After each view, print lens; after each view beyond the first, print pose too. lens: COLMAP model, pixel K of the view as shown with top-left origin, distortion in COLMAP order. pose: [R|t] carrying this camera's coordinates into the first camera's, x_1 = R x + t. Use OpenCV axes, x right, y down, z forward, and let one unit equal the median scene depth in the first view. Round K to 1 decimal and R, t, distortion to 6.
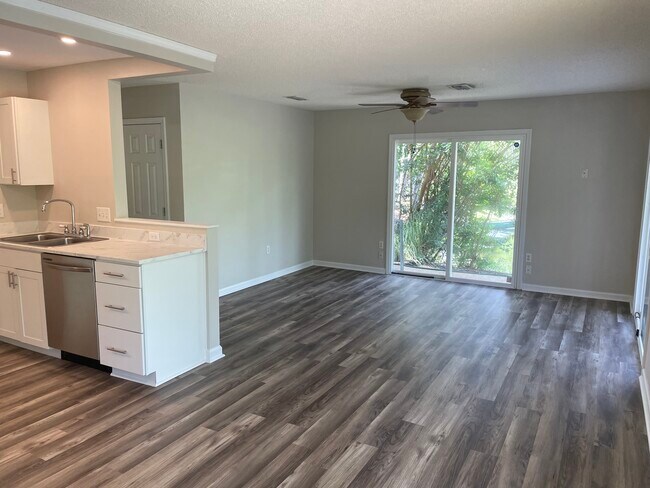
lens RADIAL K [[496.0, 0, 332.7], [0, 496.0, 236.8], [0, 0, 1]] dist [0.069397, -0.096439]
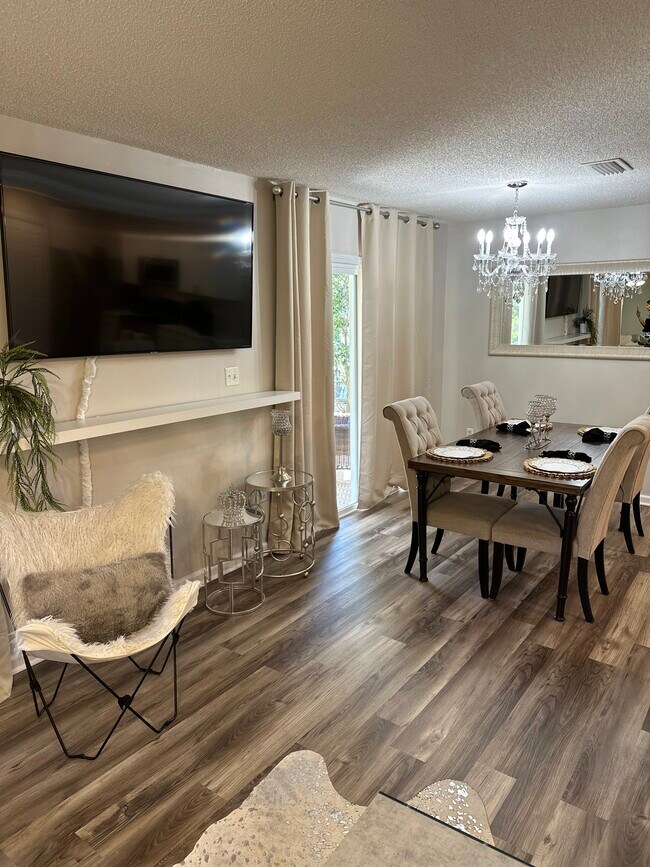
lens RADIAL K [[615.9, 0, 325.0], [0, 615.9, 433.5], [0, 0, 1]] dist [0.000039, -0.001751]
pose [[-0.990223, -0.021436, 0.137836, 0.138497], [0.025165, 0.944459, 0.327666, -0.269821], [-0.137205, 0.327931, -0.934685, 1.807311]]
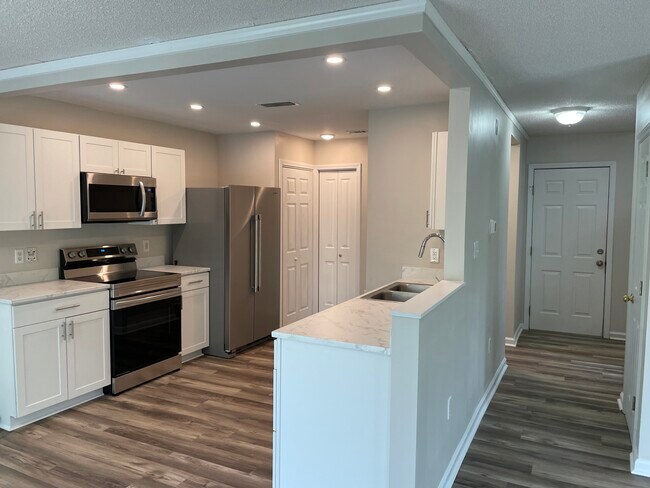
lens RADIAL K [[496.0, 0, 332.7], [0, 496.0, 236.8], [0, 0, 1]] dist [0.069397, -0.096439]
pose [[0.040103, 0.057098, -0.997563, 0.373073], [-0.150063, 0.987387, 0.050483, -0.152297], [0.987863, 0.147673, 0.048166, 1.107332]]
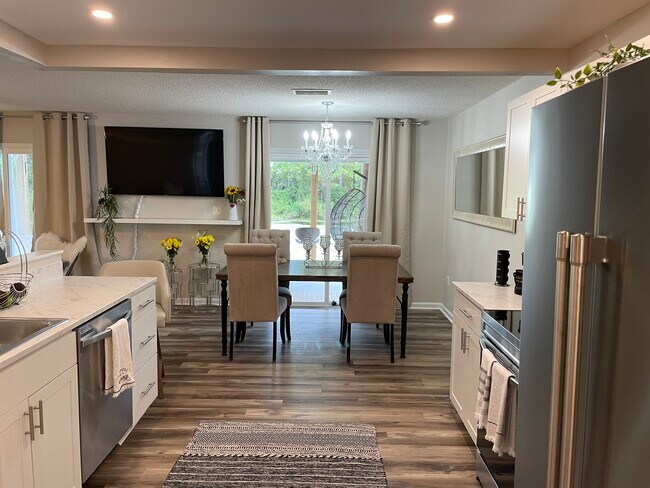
lens RADIAL K [[496.0, 0, 332.7], [0, 496.0, 236.8], [0, 0, 1]] dist [0.069397, -0.096439]
pose [[-0.486472, -0.100936, 0.867846, -1.518671], [0.104219, 0.979508, 0.172342, -0.181129], [-0.867458, 0.174285, -0.465984, 1.228760]]
